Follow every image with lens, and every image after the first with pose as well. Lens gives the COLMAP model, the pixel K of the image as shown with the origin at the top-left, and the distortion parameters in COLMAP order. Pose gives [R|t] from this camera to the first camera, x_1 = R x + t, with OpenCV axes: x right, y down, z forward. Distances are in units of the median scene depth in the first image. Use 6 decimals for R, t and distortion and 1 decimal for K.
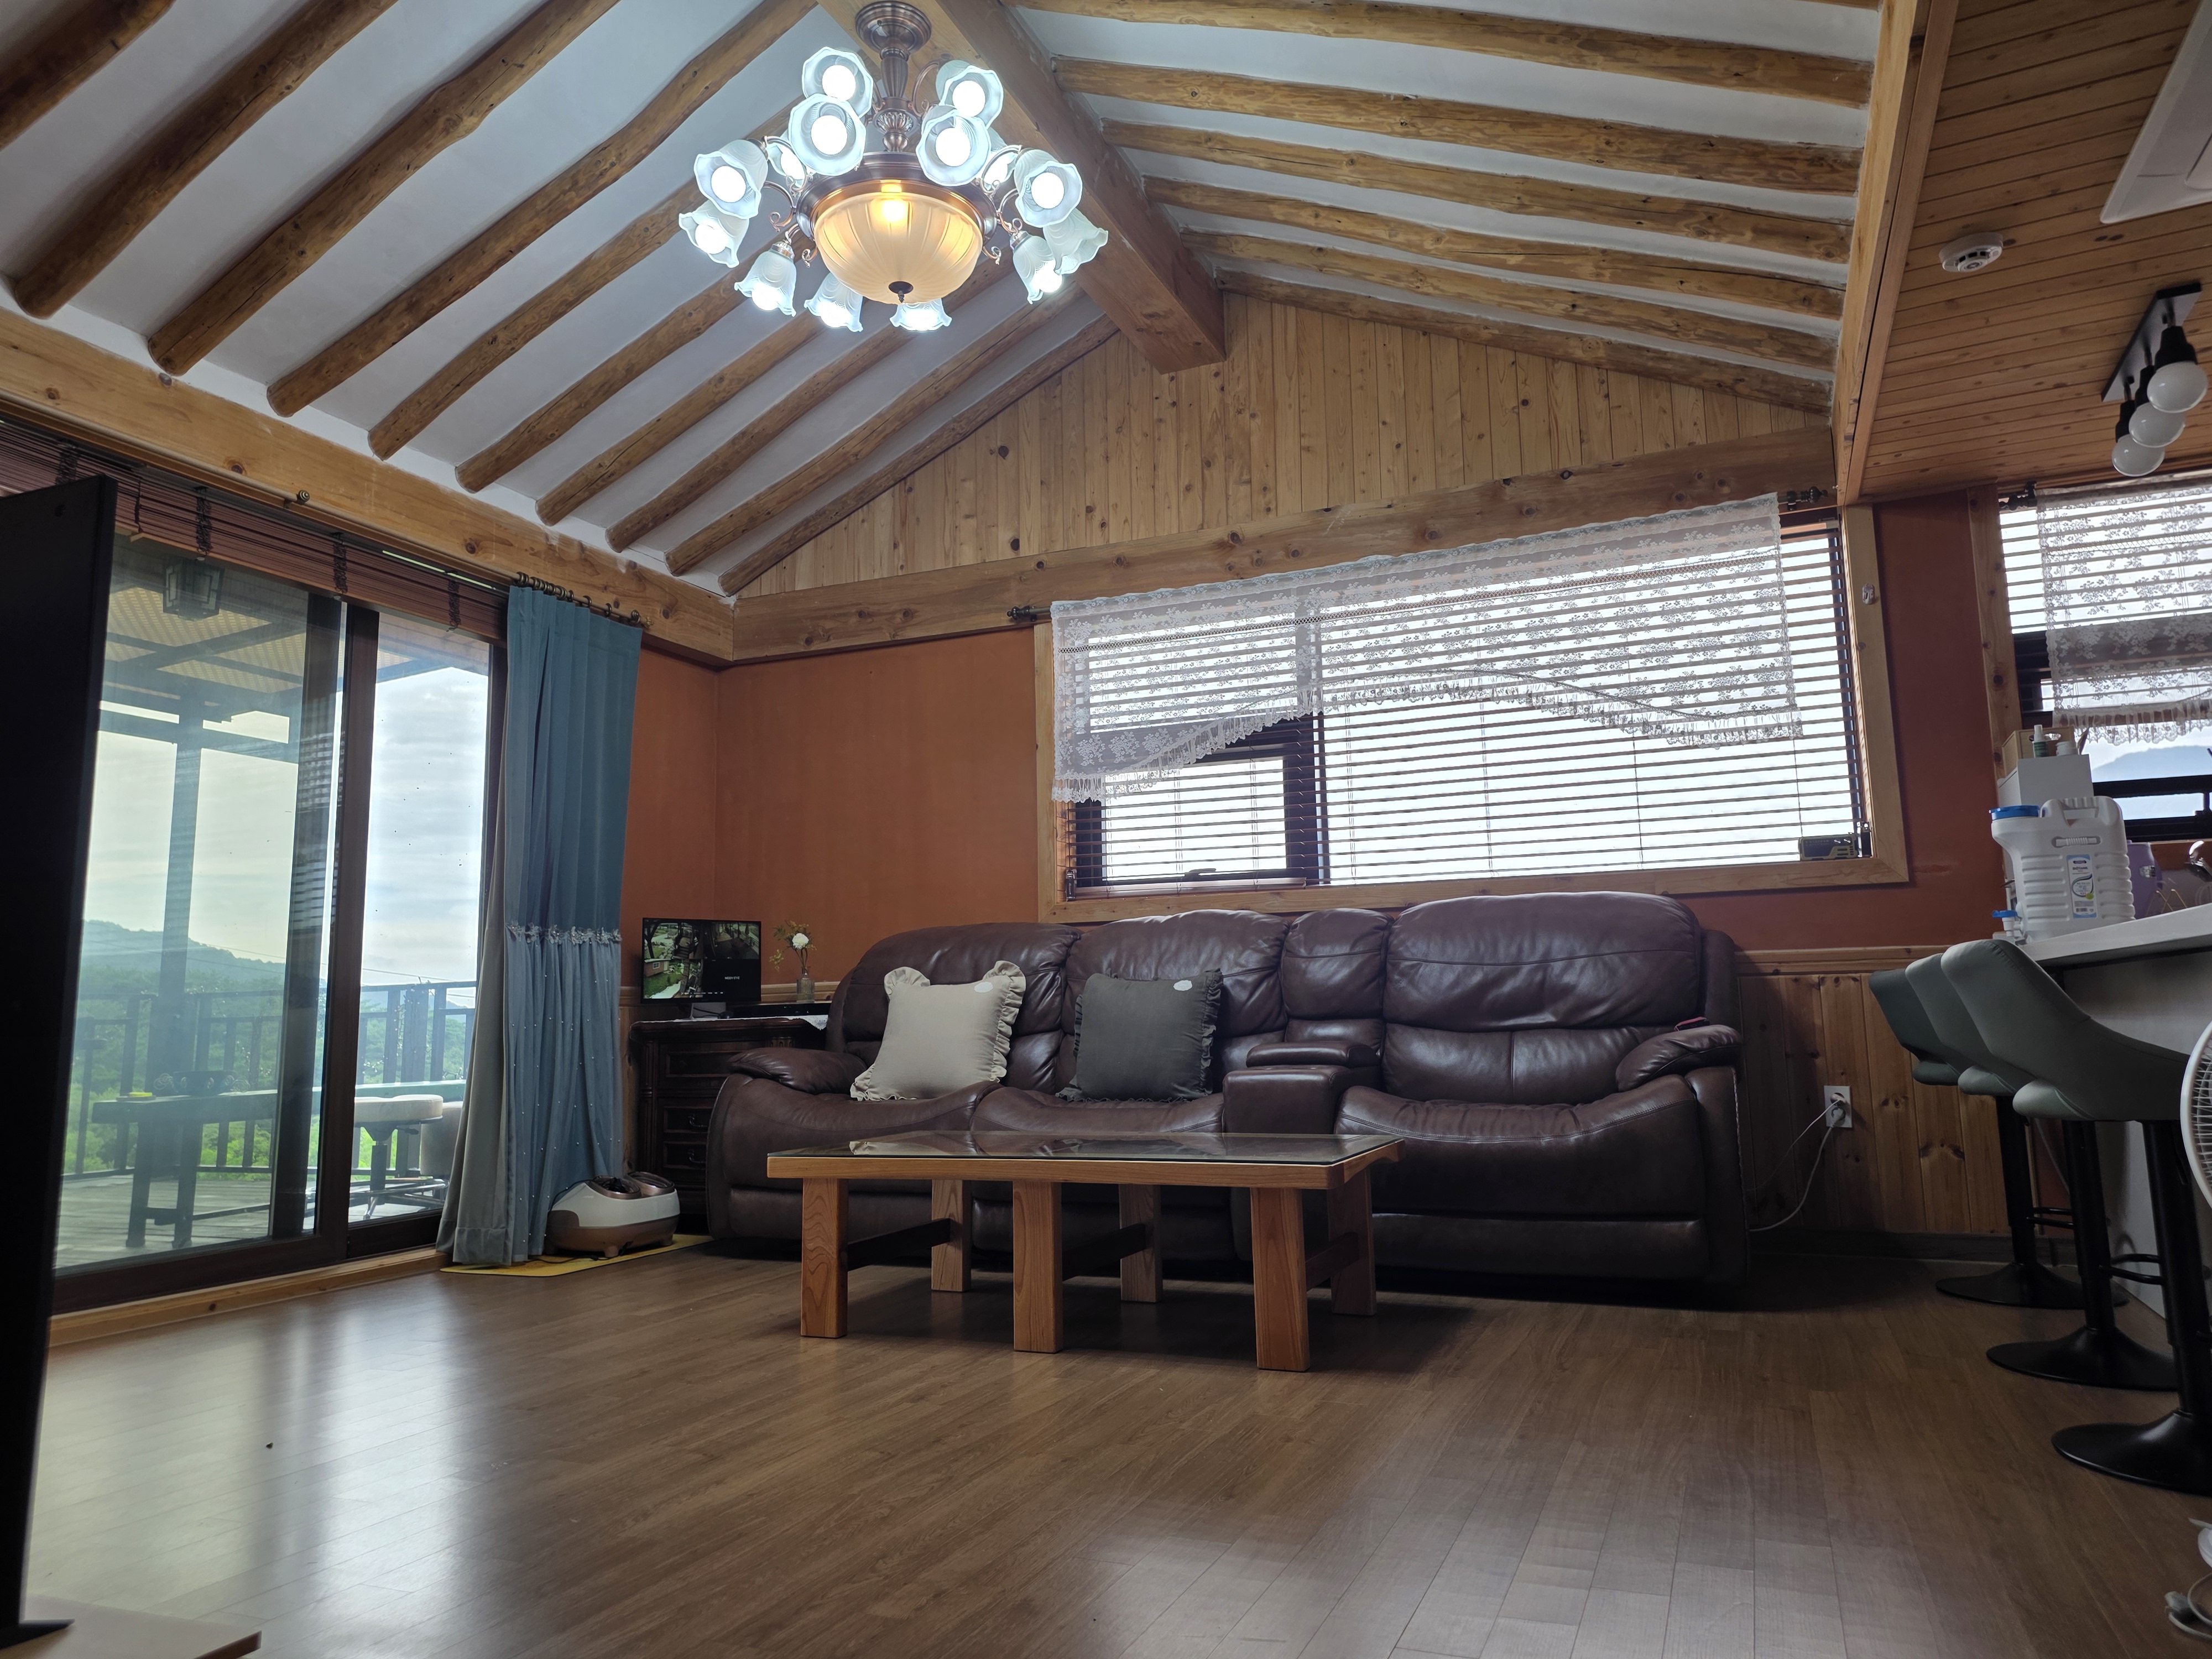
lens RADIAL K [[1493.0, 0, 1104.4], [0, 1493.0, 825.9], [0, 0, 1]] dist [0.060412, -0.007927]
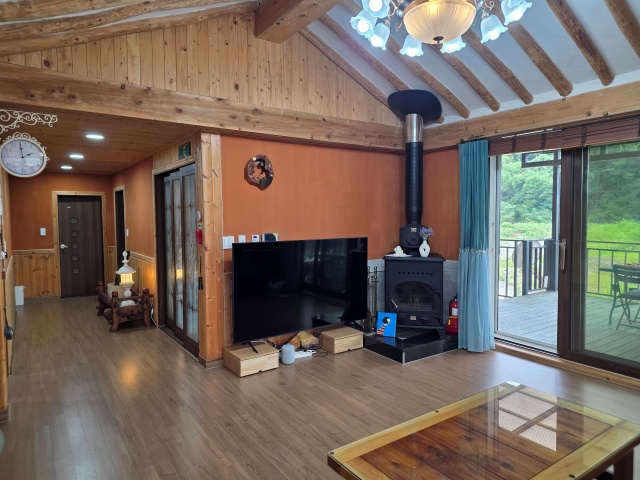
lens RADIAL K [[432.0, 0, 322.7], [0, 432.0, 239.8], [0, 0, 1]] dist [0.060412, -0.007927]
pose [[-0.535188, 0.071338, -0.841716, 0.794187], [0.132556, 0.991175, -0.000278, -0.089189], [0.834268, -0.111724, -0.539921, 1.647643]]
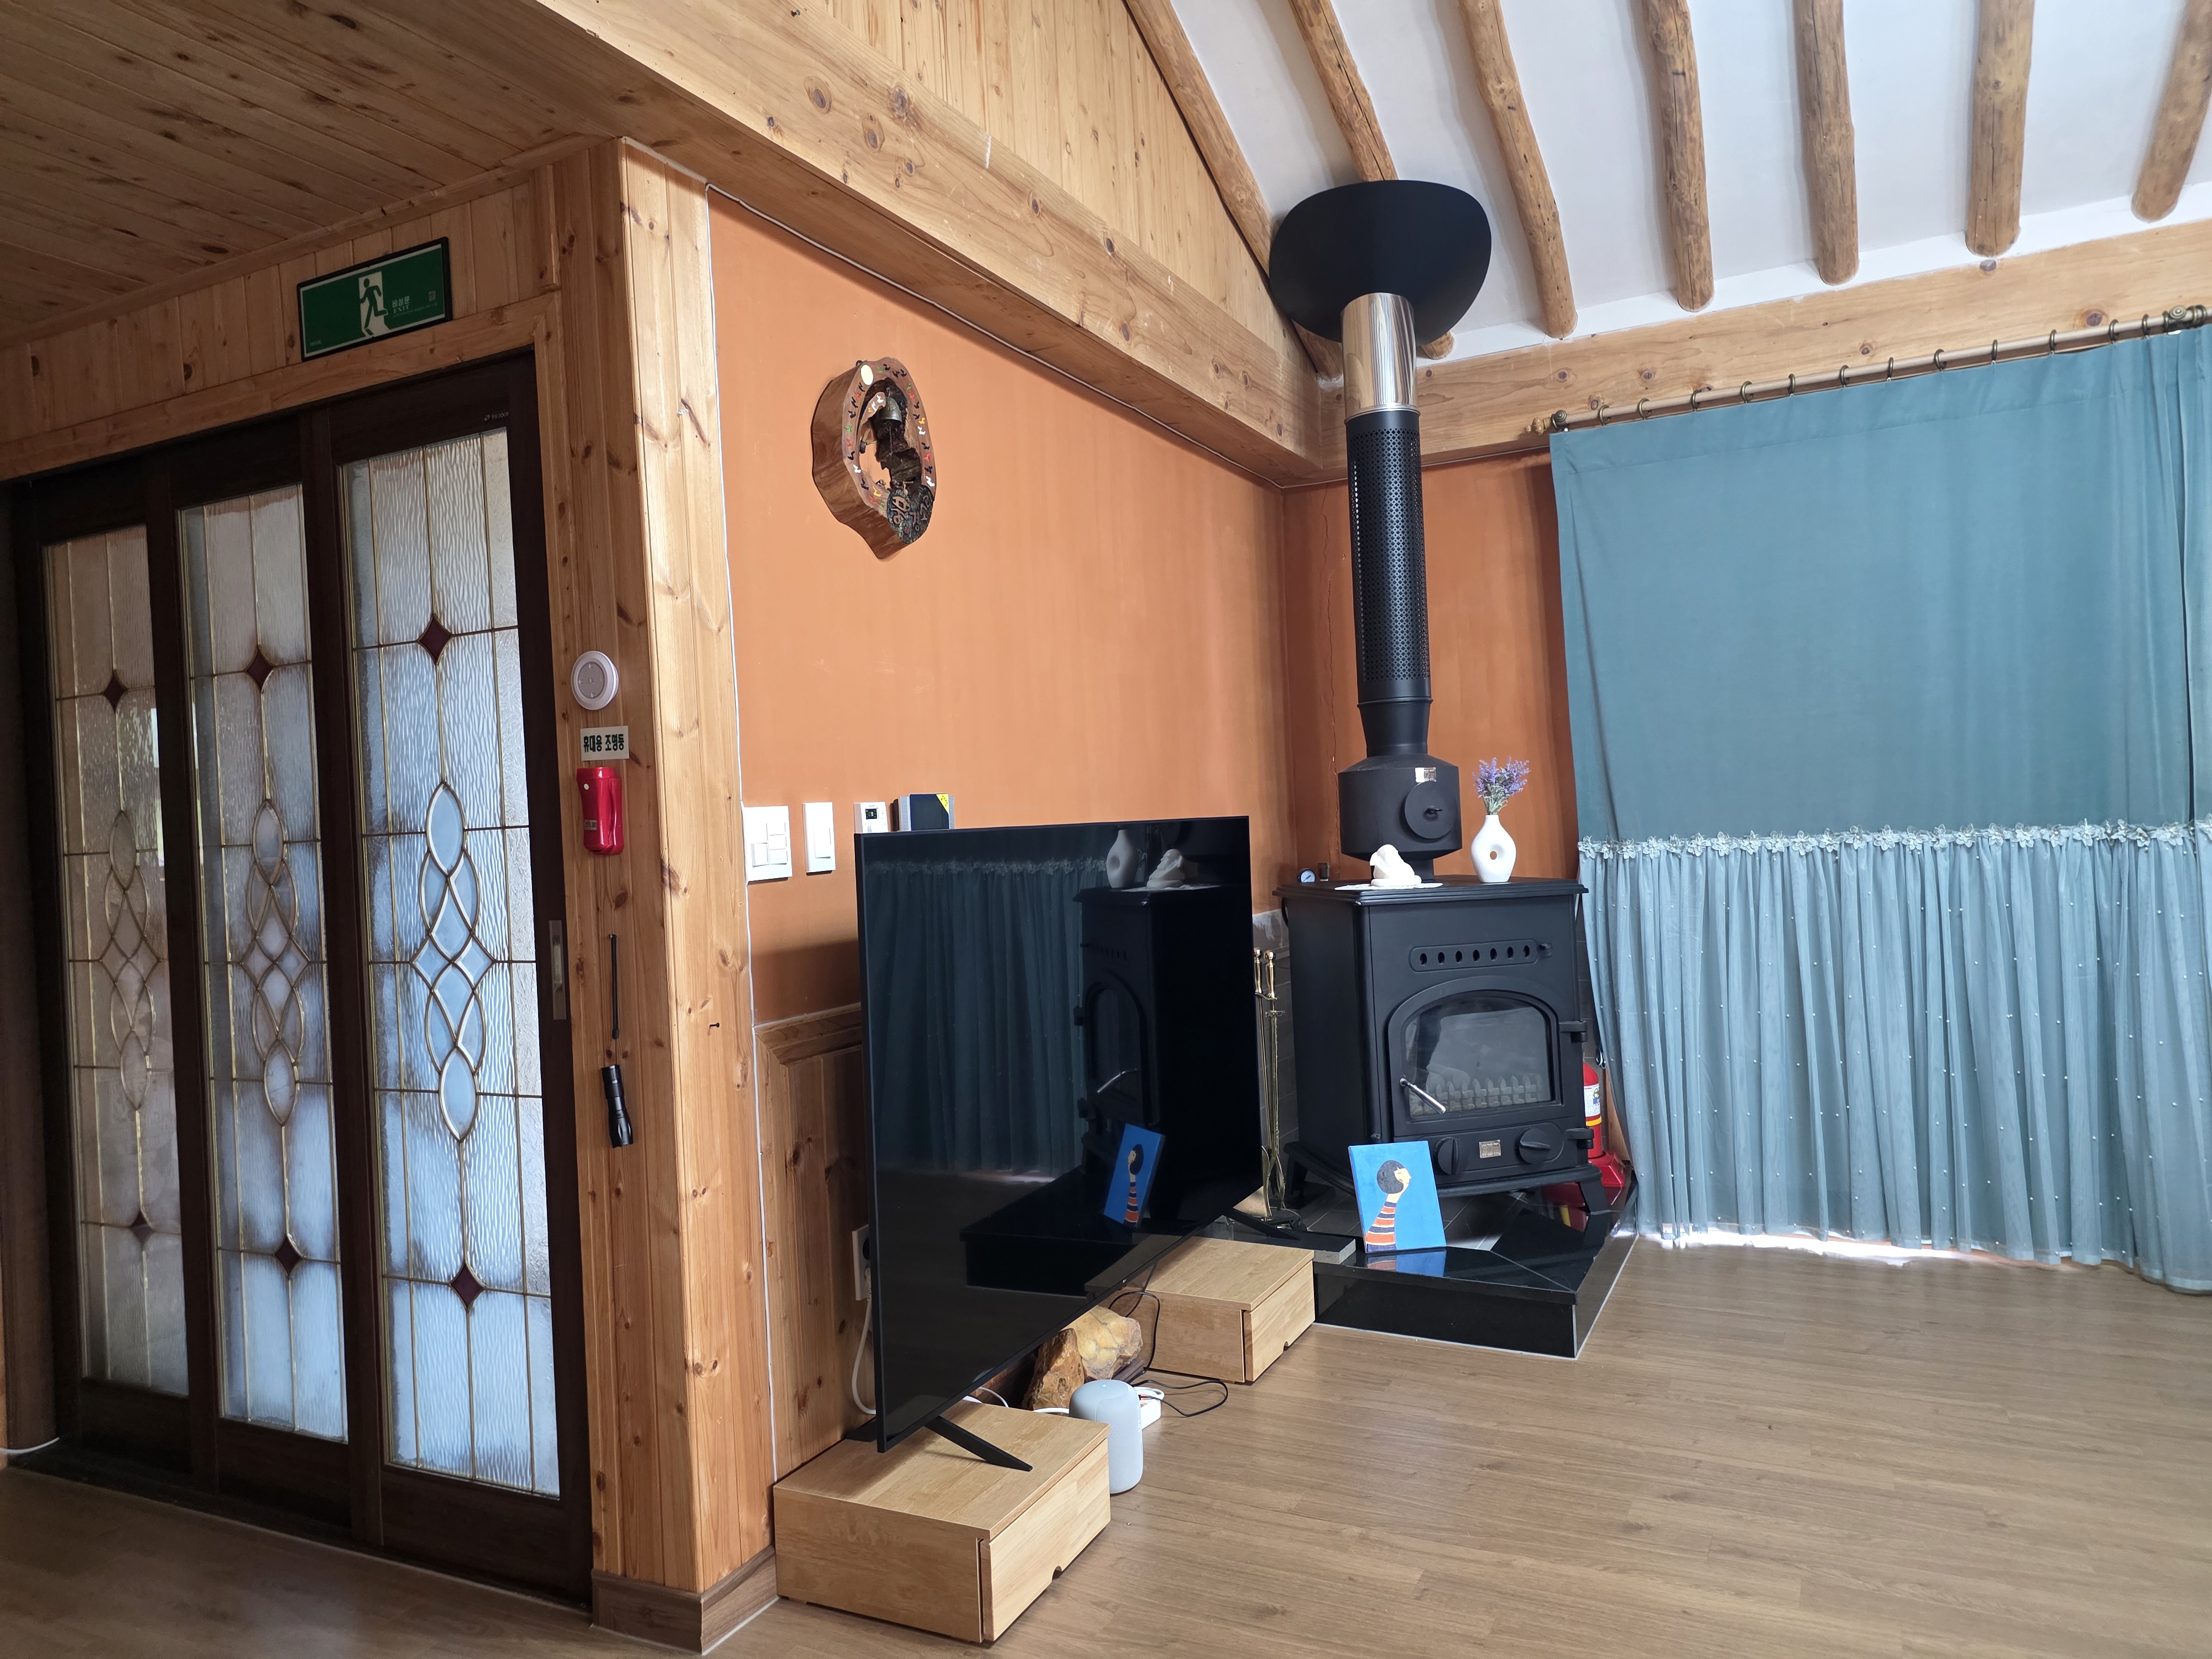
lens RADIAL K [[1493.0, 0, 1101.4], [0, 1493.0, 820.9], [0, 0, 1]] dist [0.060412, -0.007927]
pose [[-0.055246, 0.015753, -0.998349, 0.552253], [0.185706, 0.982591, 0.005228, -0.103170], [0.981051, -0.185110, -0.057209, 0.733650]]
